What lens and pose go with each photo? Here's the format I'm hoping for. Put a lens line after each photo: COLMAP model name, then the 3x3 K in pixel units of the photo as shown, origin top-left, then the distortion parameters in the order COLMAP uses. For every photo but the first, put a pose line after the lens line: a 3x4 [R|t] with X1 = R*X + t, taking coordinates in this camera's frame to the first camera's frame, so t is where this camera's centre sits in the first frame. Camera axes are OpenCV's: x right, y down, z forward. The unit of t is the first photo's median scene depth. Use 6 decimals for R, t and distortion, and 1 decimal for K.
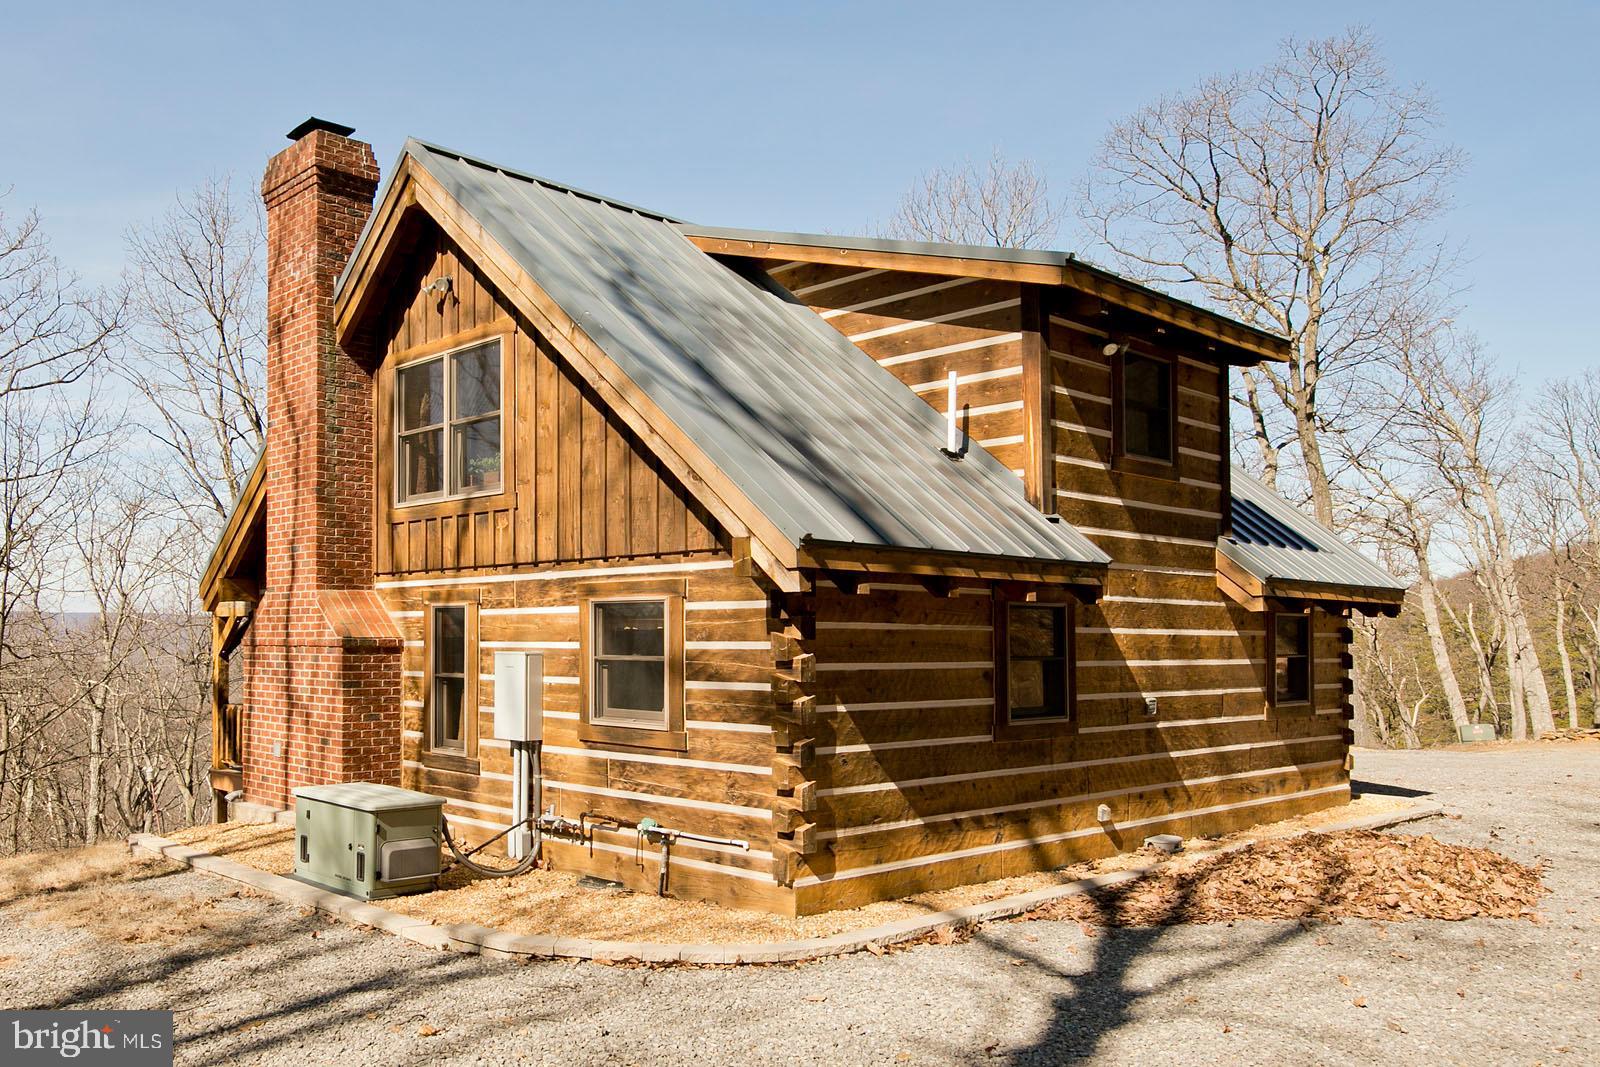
lens RADIAL K [[993.9, 0, 800.0], [0, 993.9, 533.5], [0, 0, 1]] dist [0.001264, 0.000183]
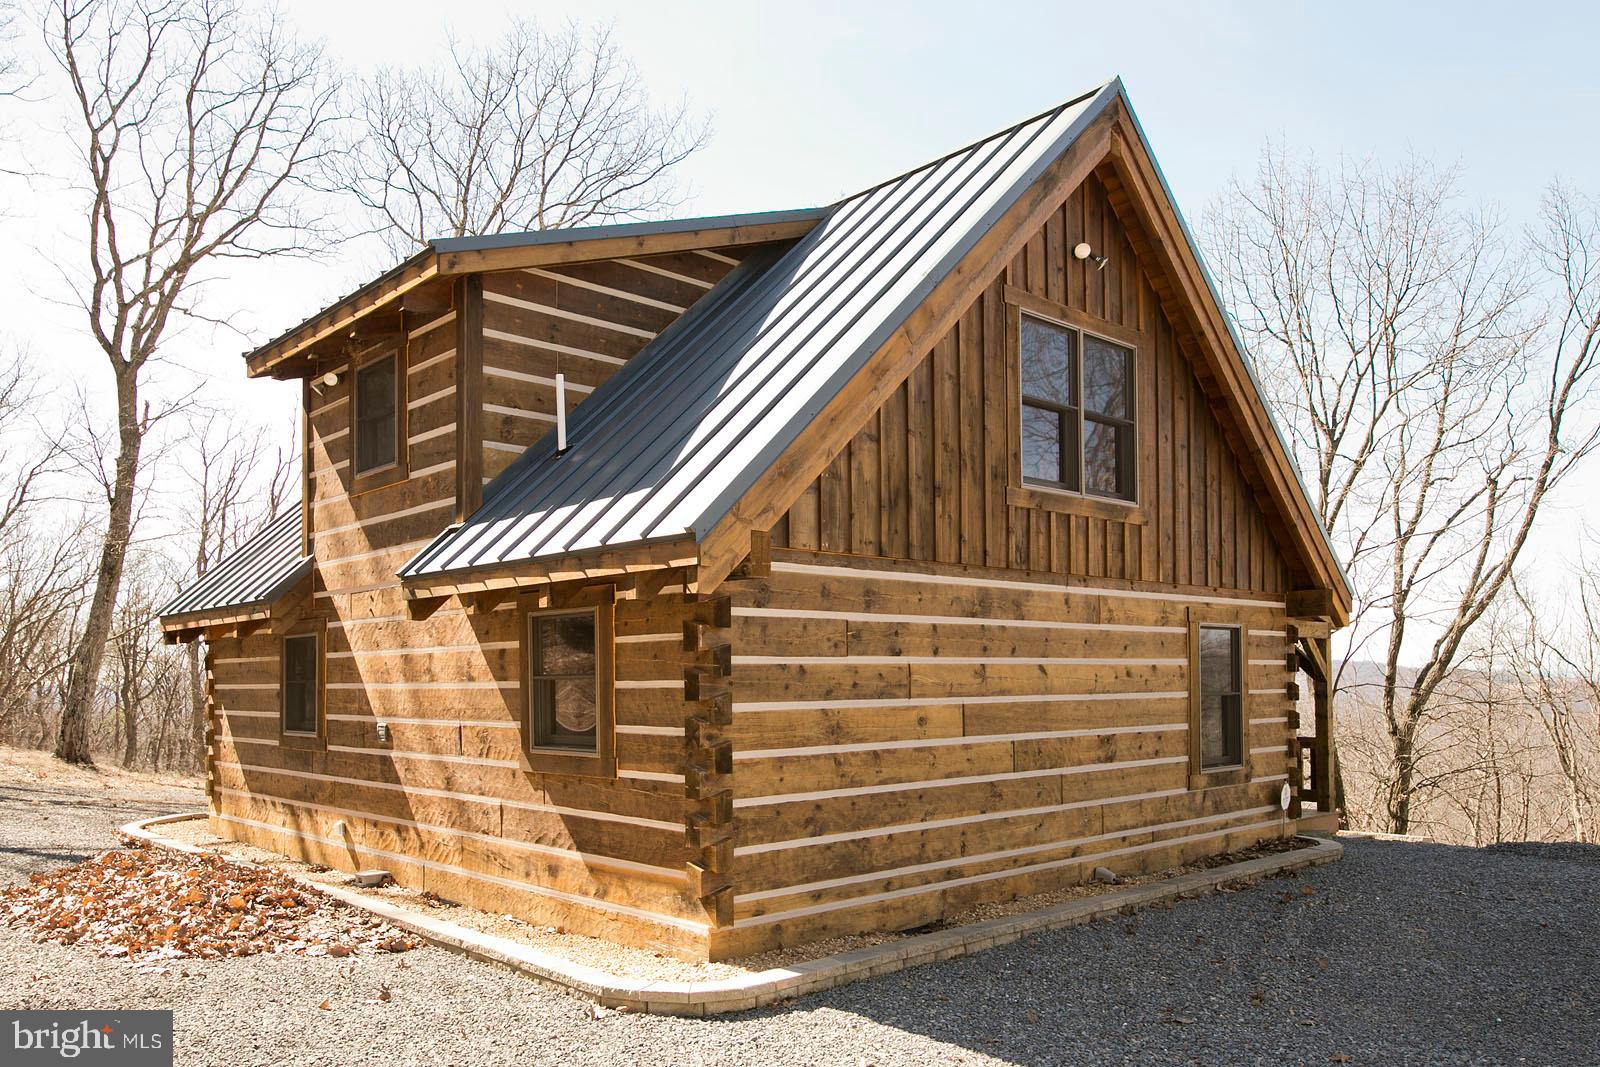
lens RADIAL K [[1175.1, 0, 800.0], [0, 1175.1, 533.5], [0, 0, 1]] dist [0.003034, 0.000683]
pose [[0.098255, -0.112869, -0.988740, 1.523370], [0.138323, 0.985452, -0.098748, 0.153848], [0.985501, -0.127063, 0.112437, 1.295279]]
